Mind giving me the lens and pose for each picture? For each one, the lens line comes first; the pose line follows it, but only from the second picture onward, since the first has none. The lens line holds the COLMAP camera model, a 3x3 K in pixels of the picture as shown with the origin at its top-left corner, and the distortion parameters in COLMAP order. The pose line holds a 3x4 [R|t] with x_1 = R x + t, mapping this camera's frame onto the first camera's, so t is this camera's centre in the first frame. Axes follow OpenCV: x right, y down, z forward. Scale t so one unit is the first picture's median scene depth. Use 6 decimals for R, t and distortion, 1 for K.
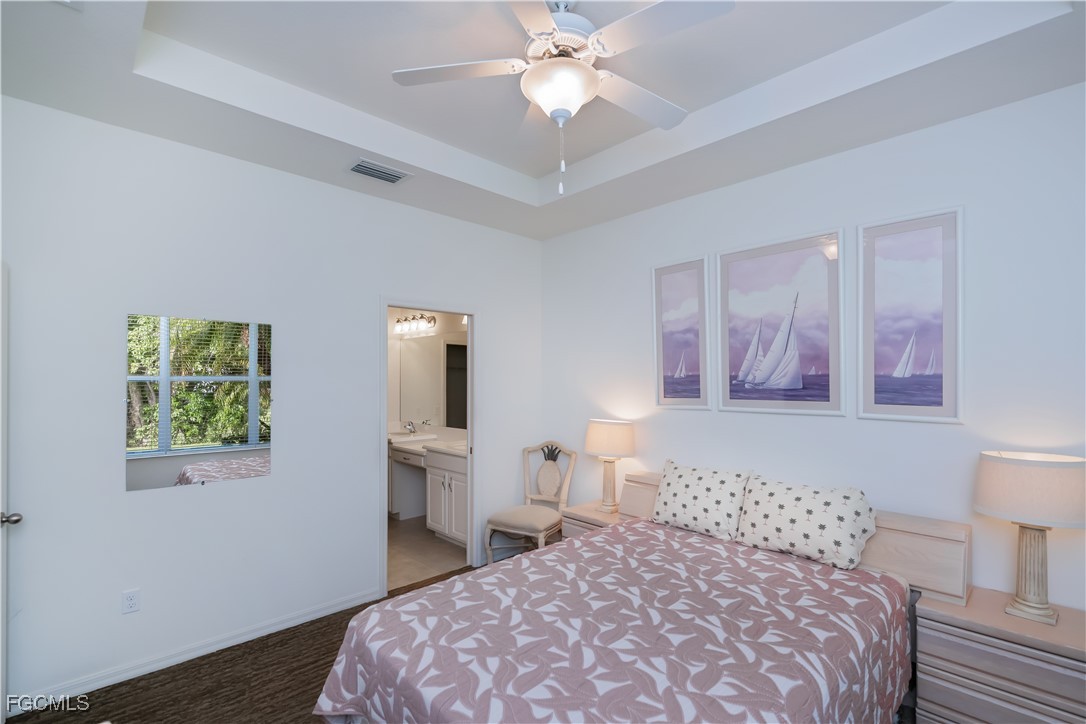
lens RADIAL K [[488.1, 0, 543.0], [0, 488.1, 362.0], [0, 0, 1]] dist [-0.000885, -0.000212]
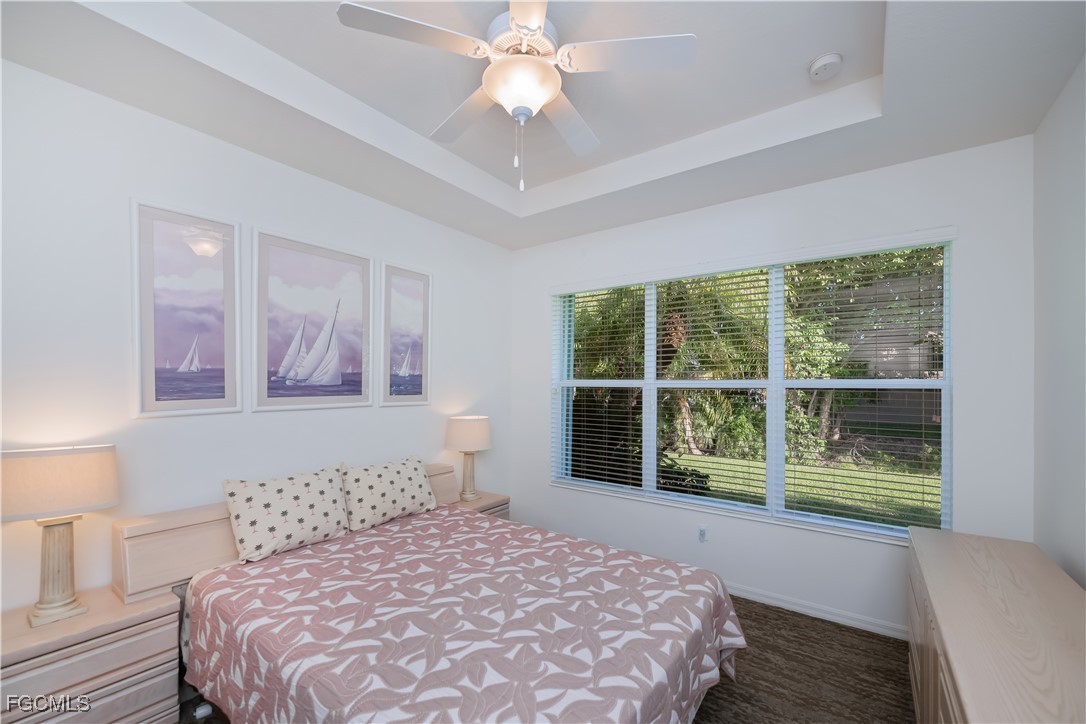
lens RADIAL K [[431.5, 0, 539.9], [0, 431.5, 379.5], [0, 0, 1]] dist [-0.000287, -0.000037]
pose [[-0.159616, 0.003447, 0.987173, -0.504098], [-0.044608, 0.998947, -0.010701, 0.030910], [-0.986171, -0.045744, -0.159294, 0.668962]]
